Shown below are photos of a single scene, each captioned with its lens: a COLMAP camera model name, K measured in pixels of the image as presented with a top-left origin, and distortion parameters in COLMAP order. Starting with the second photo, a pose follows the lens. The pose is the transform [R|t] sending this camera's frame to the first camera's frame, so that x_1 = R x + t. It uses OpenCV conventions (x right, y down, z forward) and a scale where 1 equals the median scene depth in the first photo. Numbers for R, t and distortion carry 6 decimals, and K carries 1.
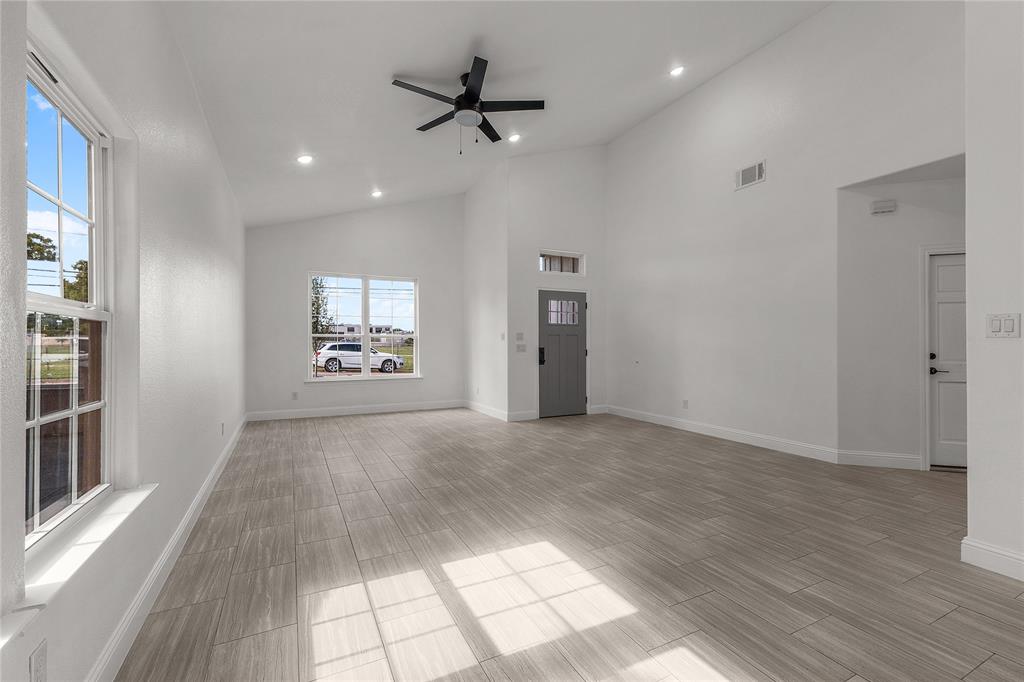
lens RADIAL K [[453.3, 0, 536.5], [0, 453.3, 344.2], [0, 0, 1]] dist [0.005397, -0.000791]
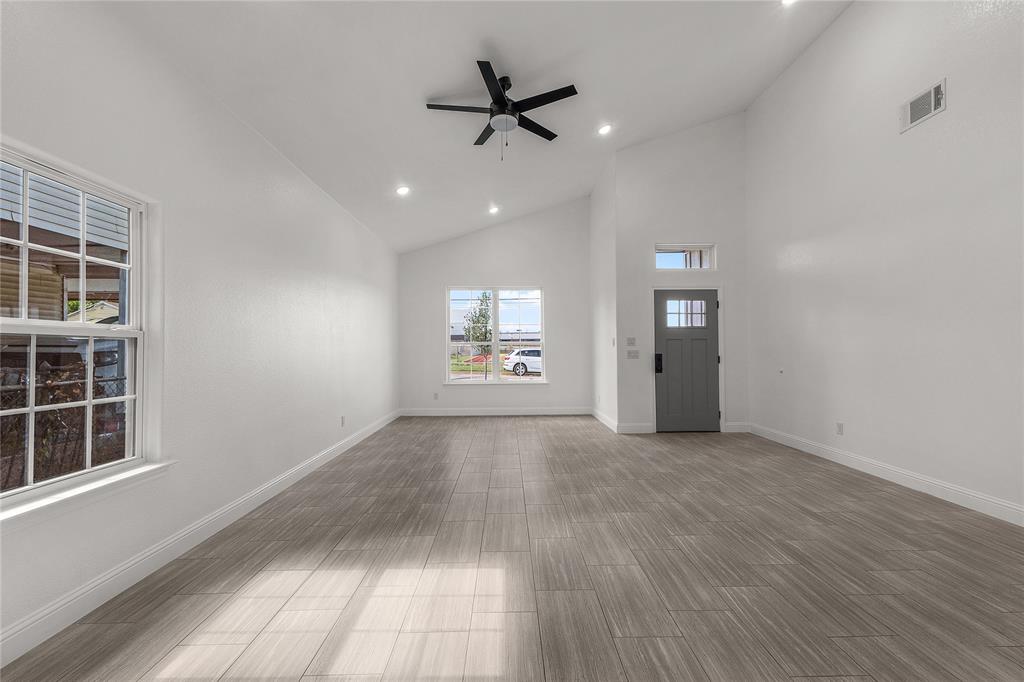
lens RADIAL K [[453.3, 0, 510.8], [0, 453.3, 343.8], [0, 0, 1]] dist [0.005397, -0.000791]
pose [[0.891088, -0.011220, -0.453691, 0.218446], [0.005551, 0.999889, -0.013826, -0.002058], [0.453796, 0.009802, 0.891052, 0.092921]]
